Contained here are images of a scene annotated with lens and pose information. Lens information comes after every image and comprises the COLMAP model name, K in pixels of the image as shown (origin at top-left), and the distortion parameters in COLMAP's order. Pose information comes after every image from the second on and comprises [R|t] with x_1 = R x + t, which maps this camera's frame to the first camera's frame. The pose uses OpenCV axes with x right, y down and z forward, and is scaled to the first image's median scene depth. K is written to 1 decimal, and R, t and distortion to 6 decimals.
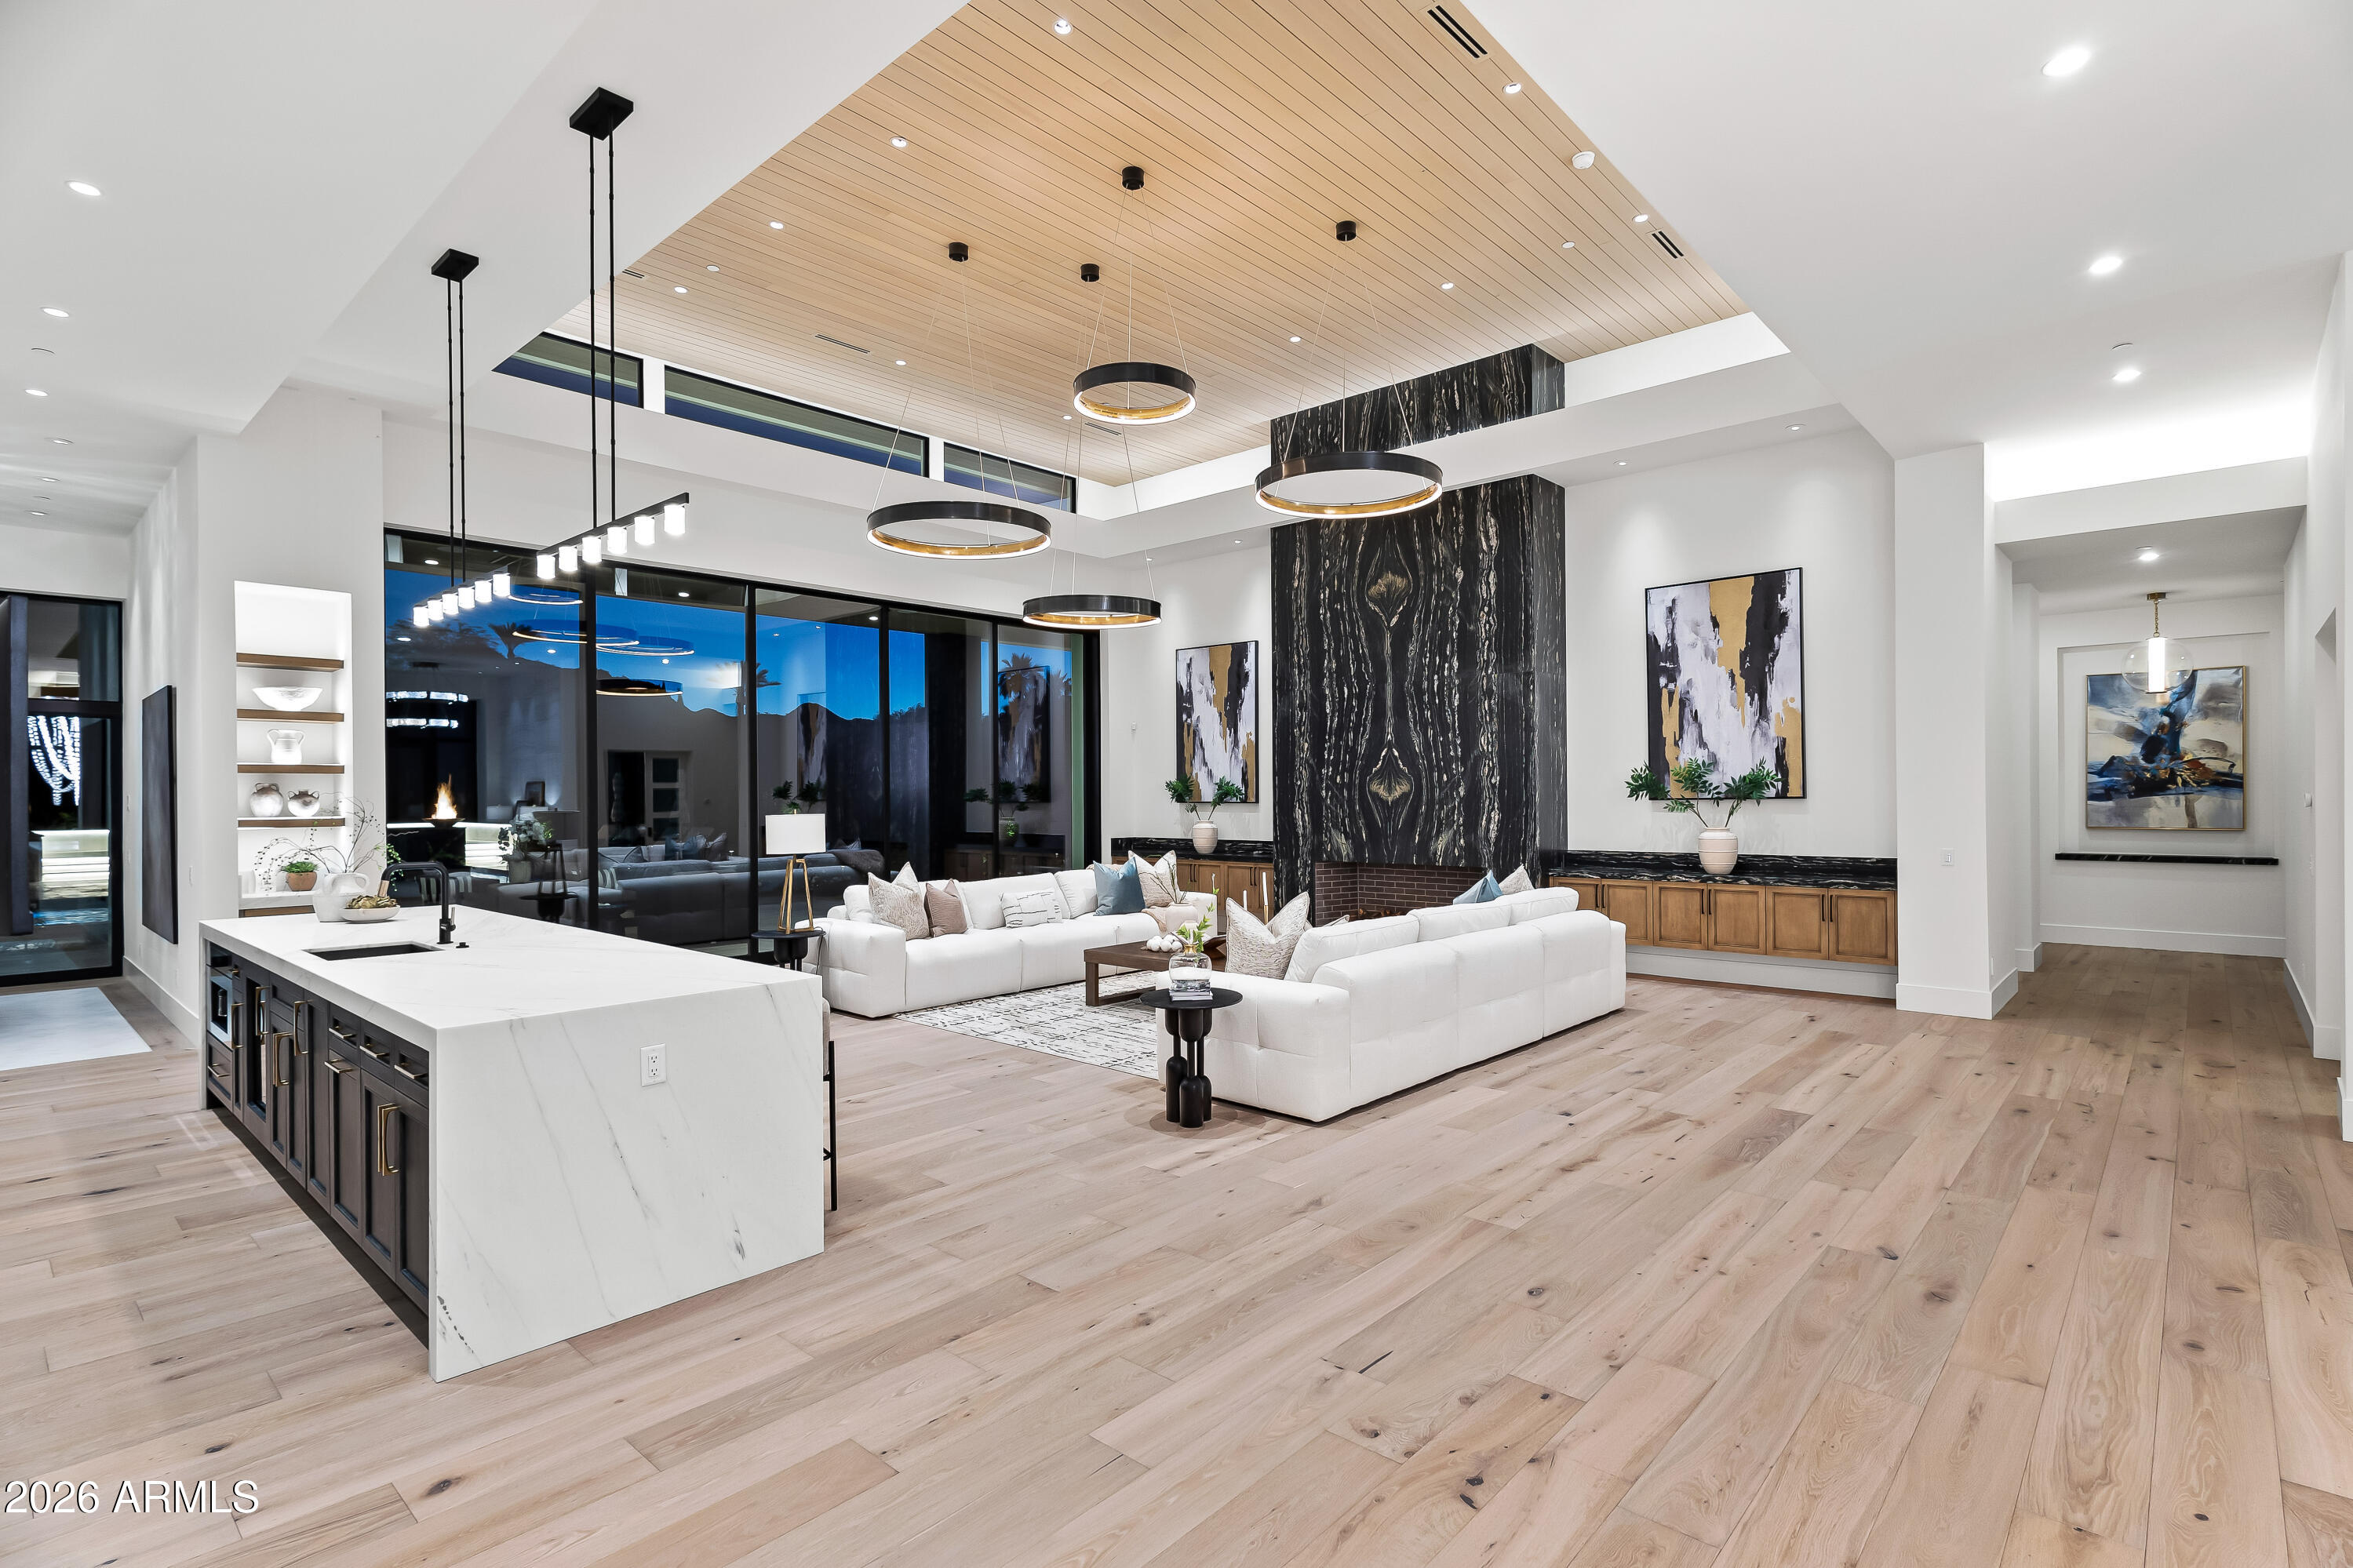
lens RADIAL K [[1111.1, 0, 1142.7], [0, 1111.1, 799.5], [0, 0, 1]] dist [0.009786, -0.002505]
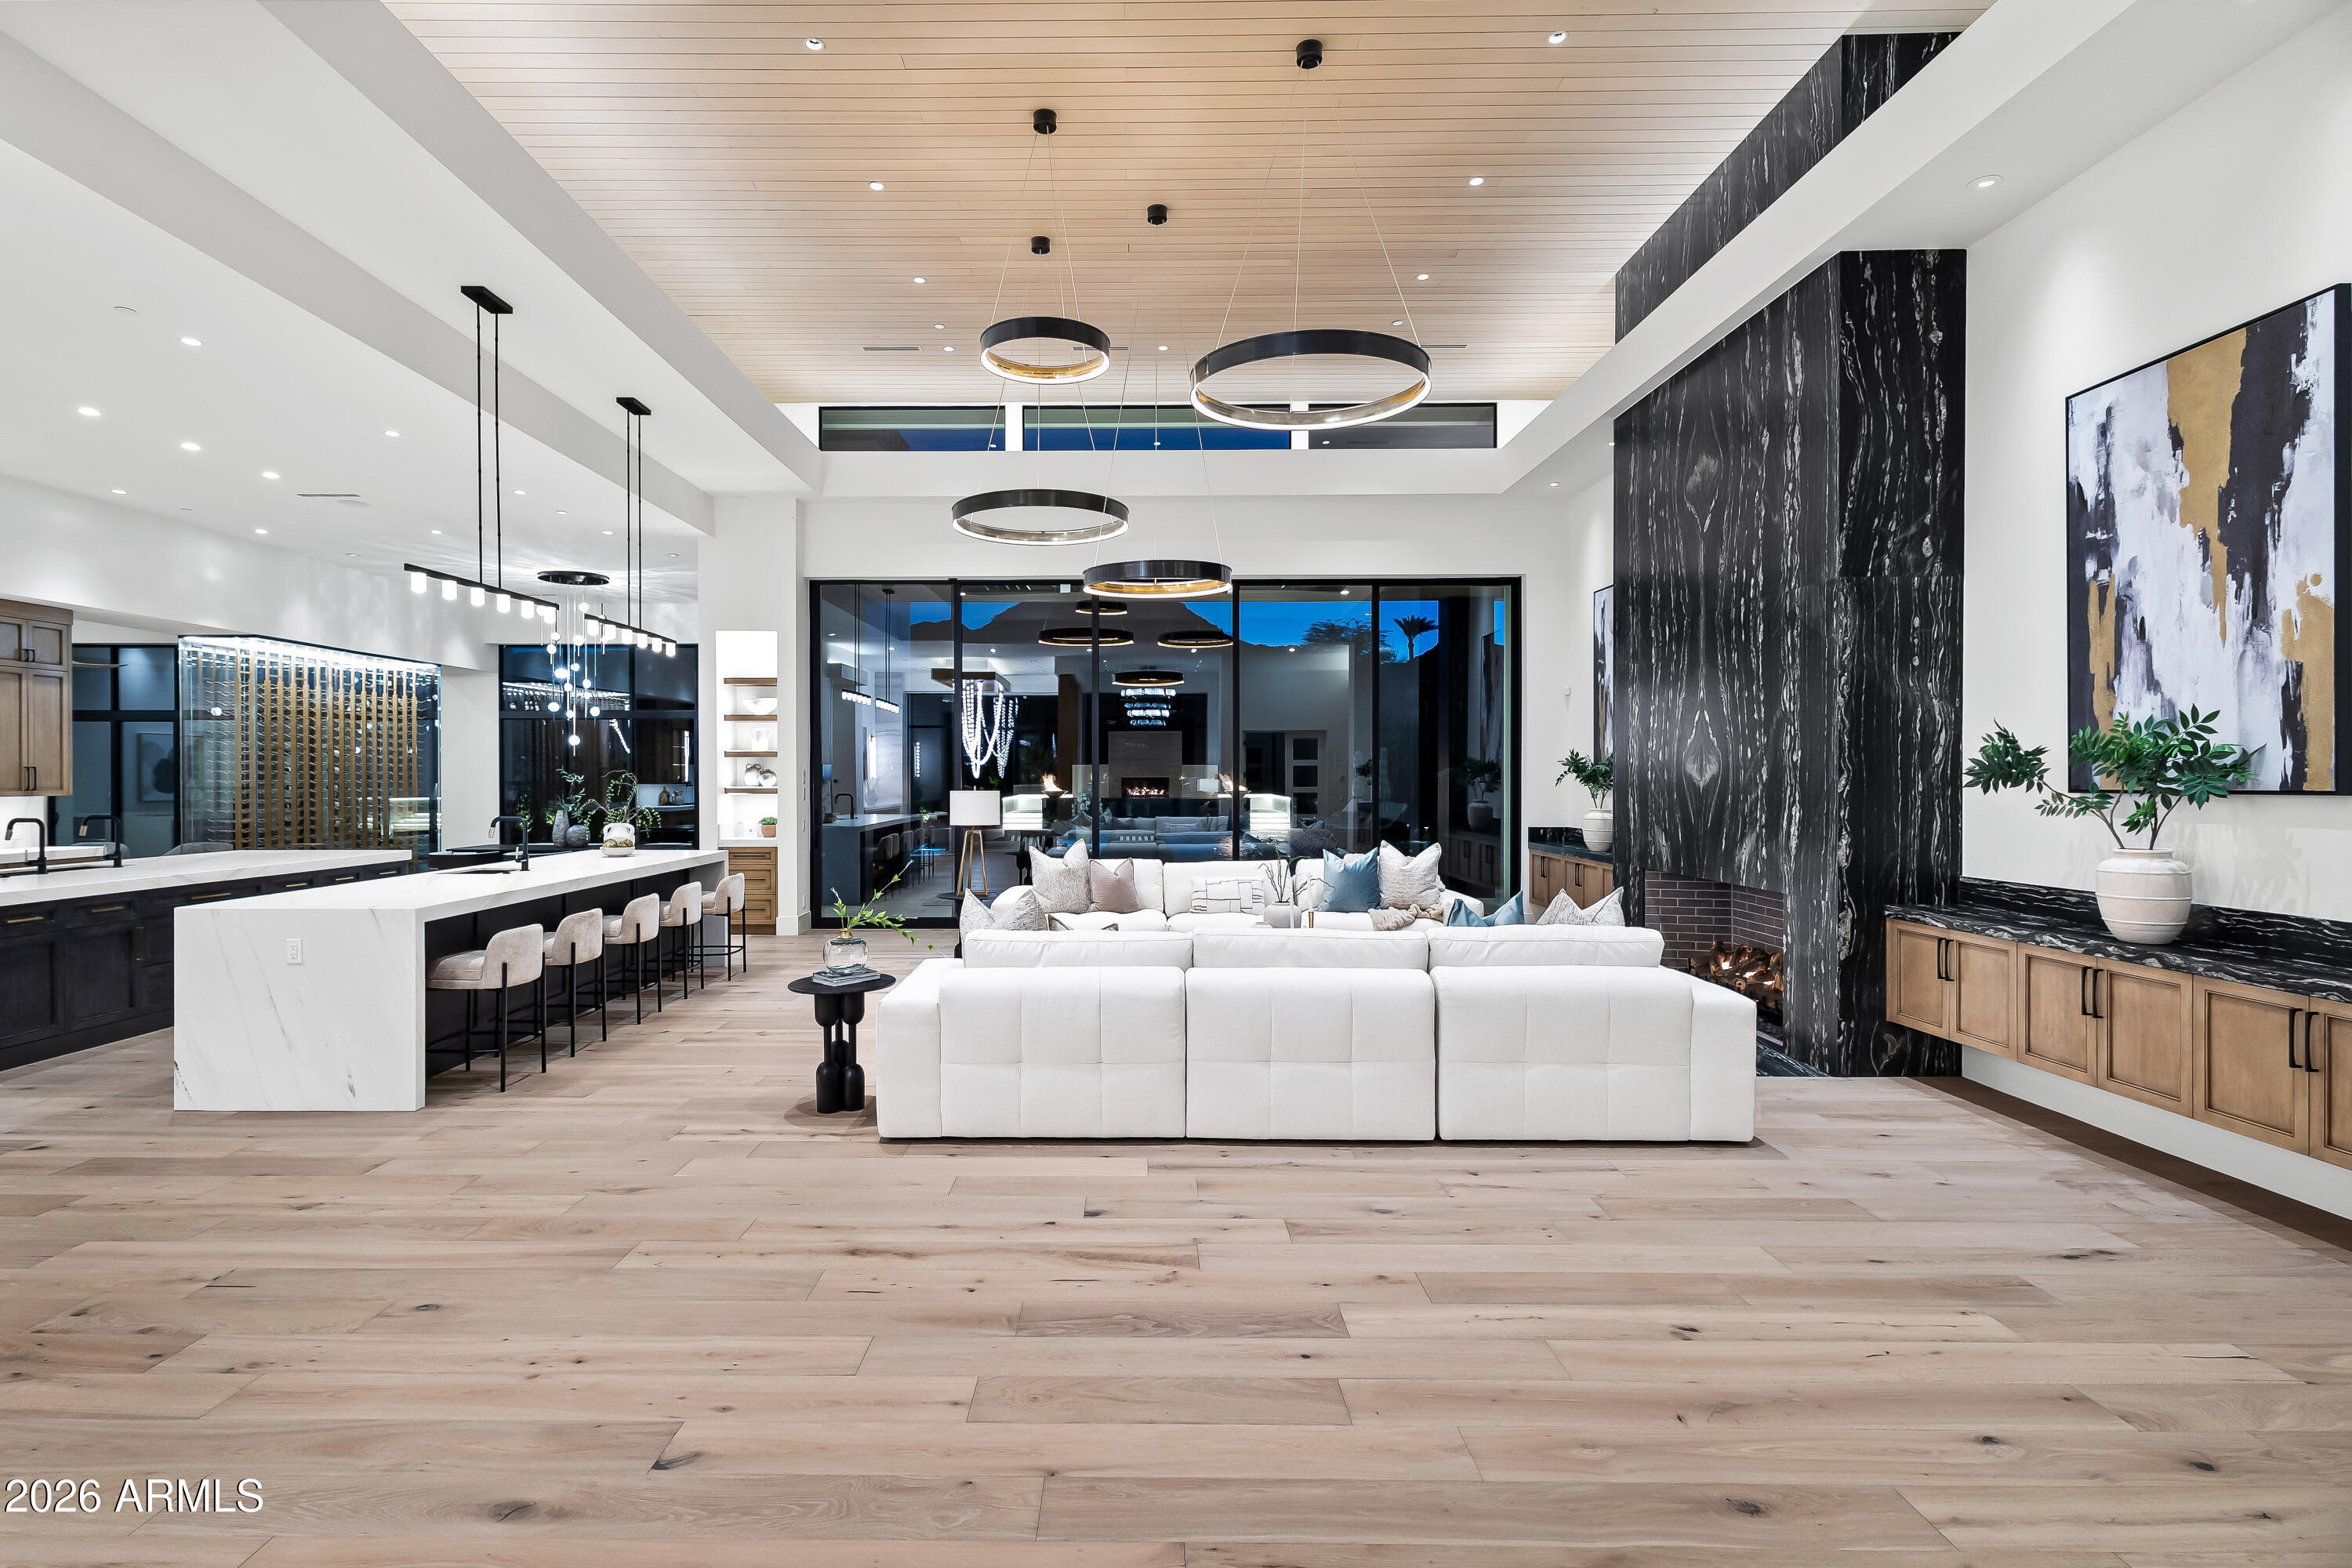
lens RADIAL K [[1110.7, 0, 1110.7], [0, 1110.7, 787.5], [0, 0, 1]] dist [0.009786, -0.002505]
pose [[0.674319, 0.015260, -0.738282, 0.606925], [-0.007090, 0.999874, 0.014191, -0.007204], [0.738406, -0.004335, 0.674343, 0.334038]]
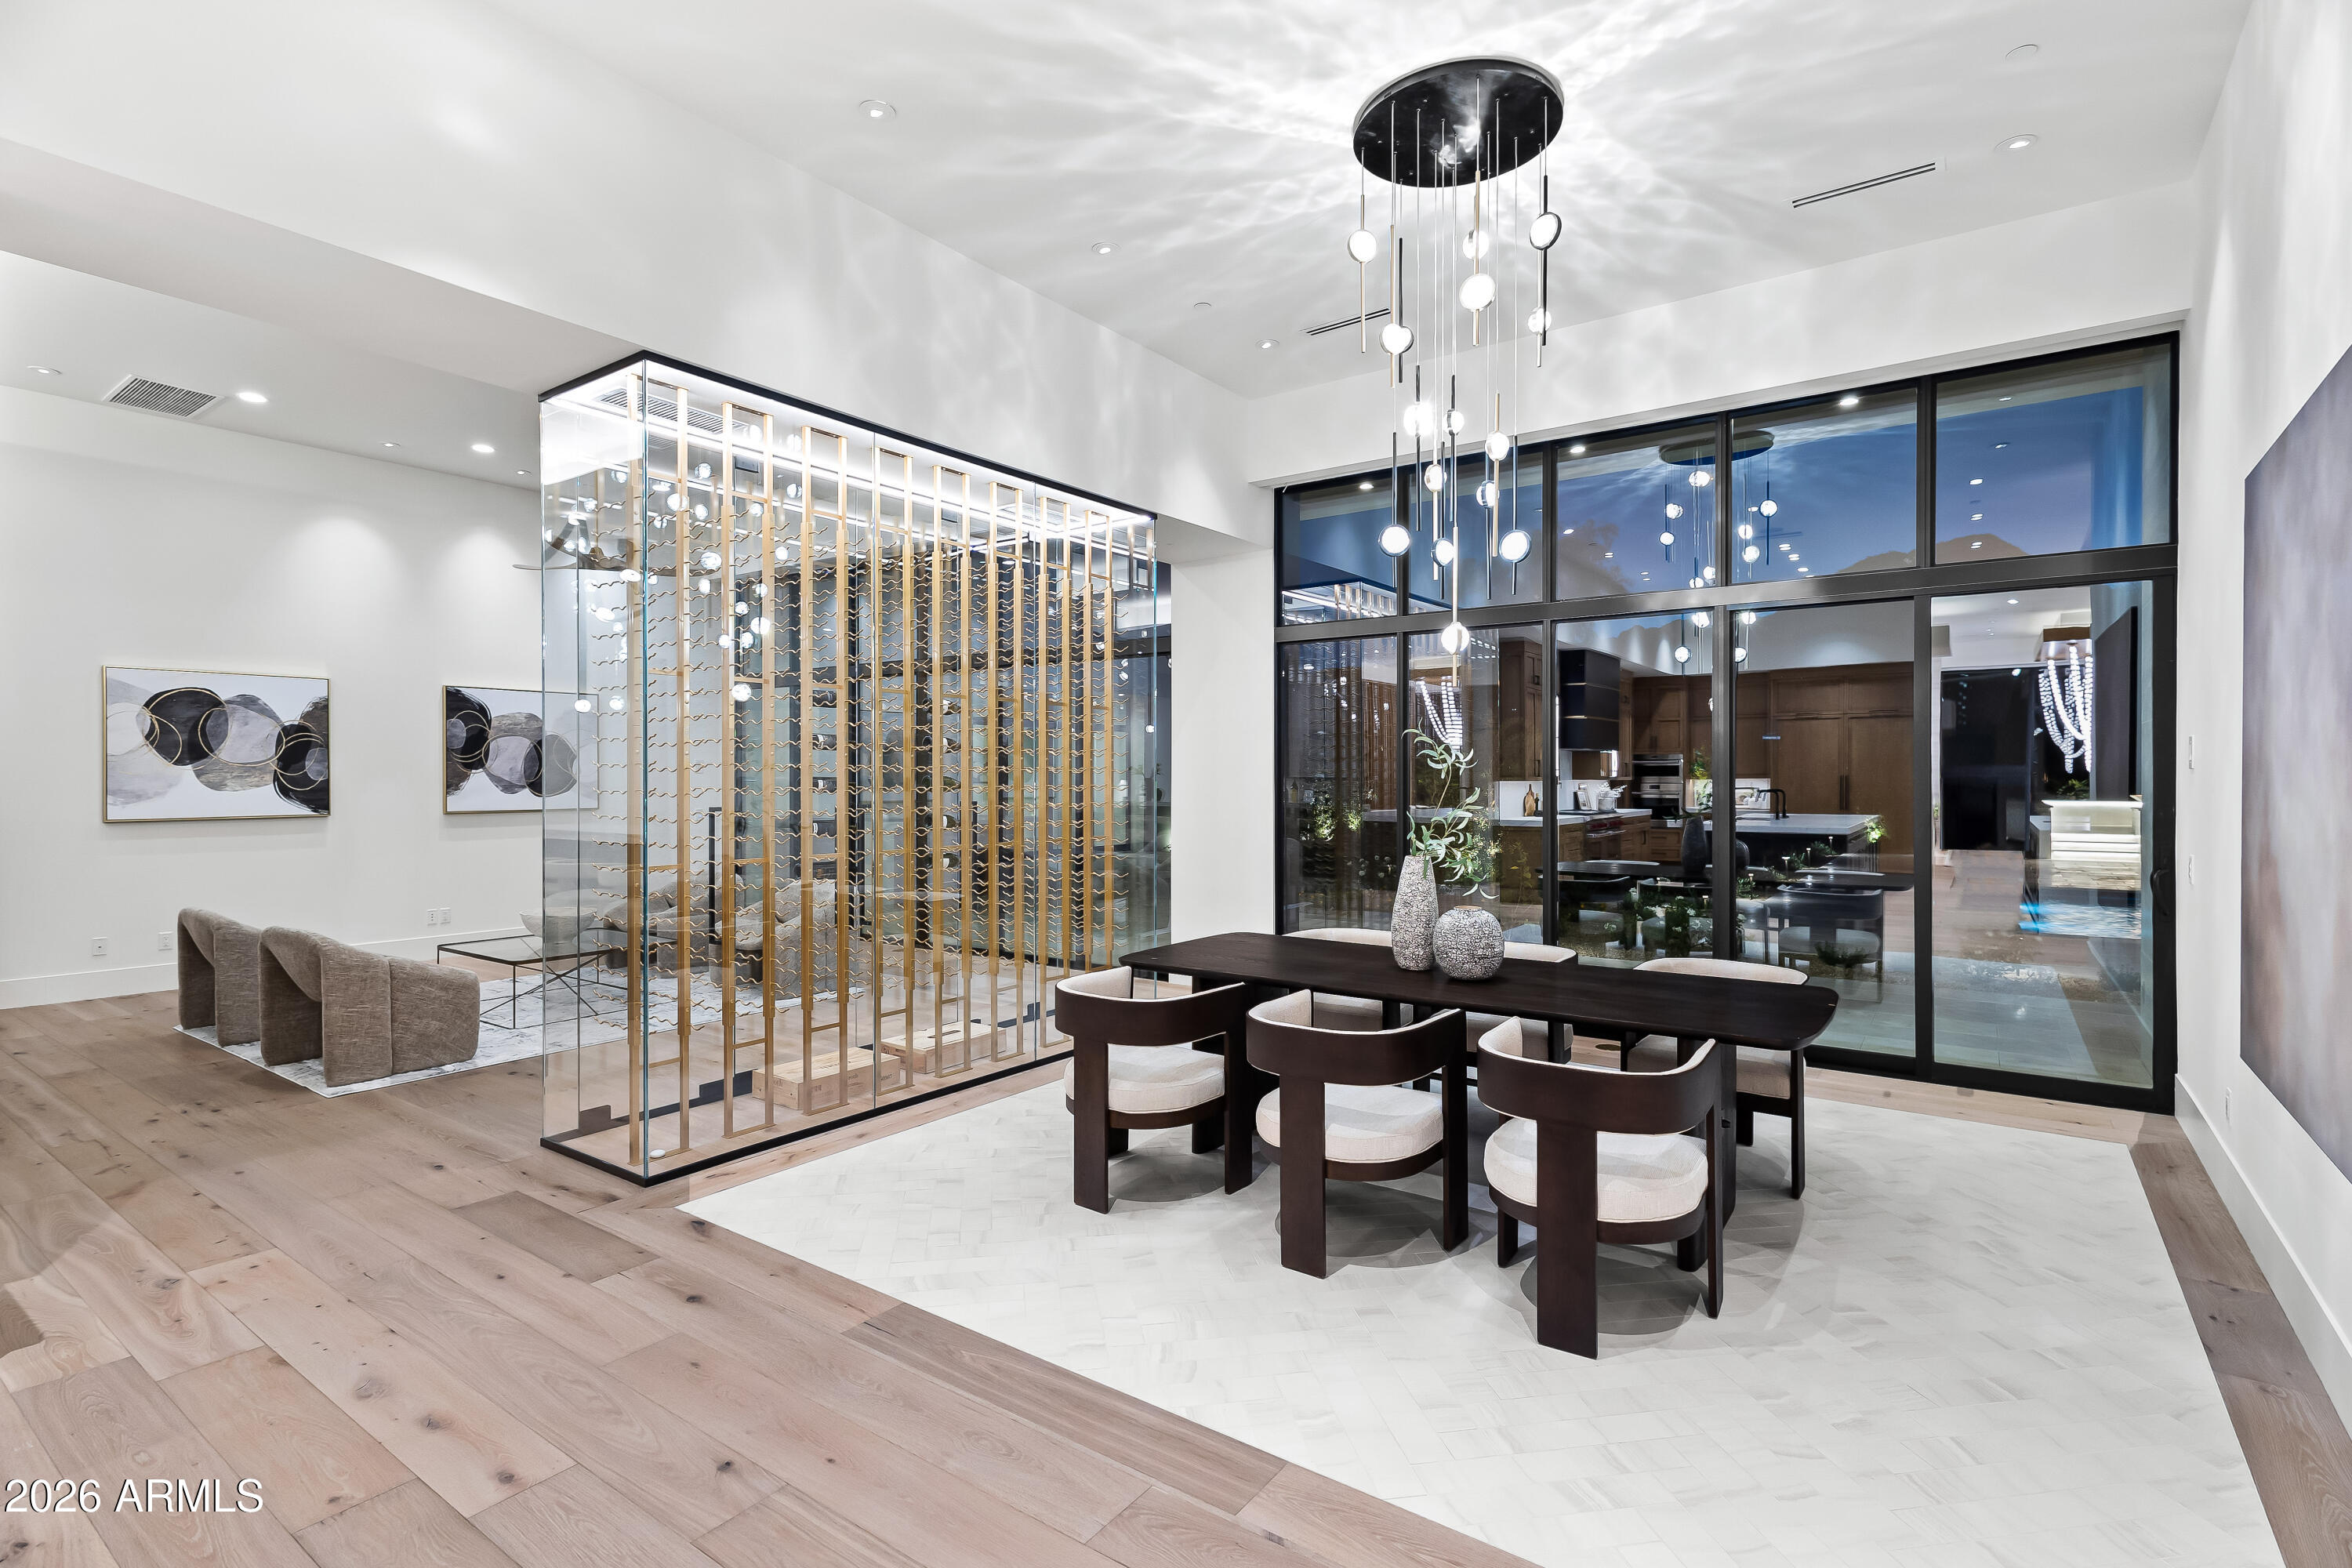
lens RADIAL K [[1110.7, 0, 1164.9], [0, 1110.7, 767.5], [0, 0, 1]] dist [0.009786, -0.002505]
pose [[0.117204, -0.001315, -0.993107, -0.618801], [-0.001403, 0.999998, -0.001489, 0.013079], [0.993107, 0.001568, 0.117201, 0.653630]]
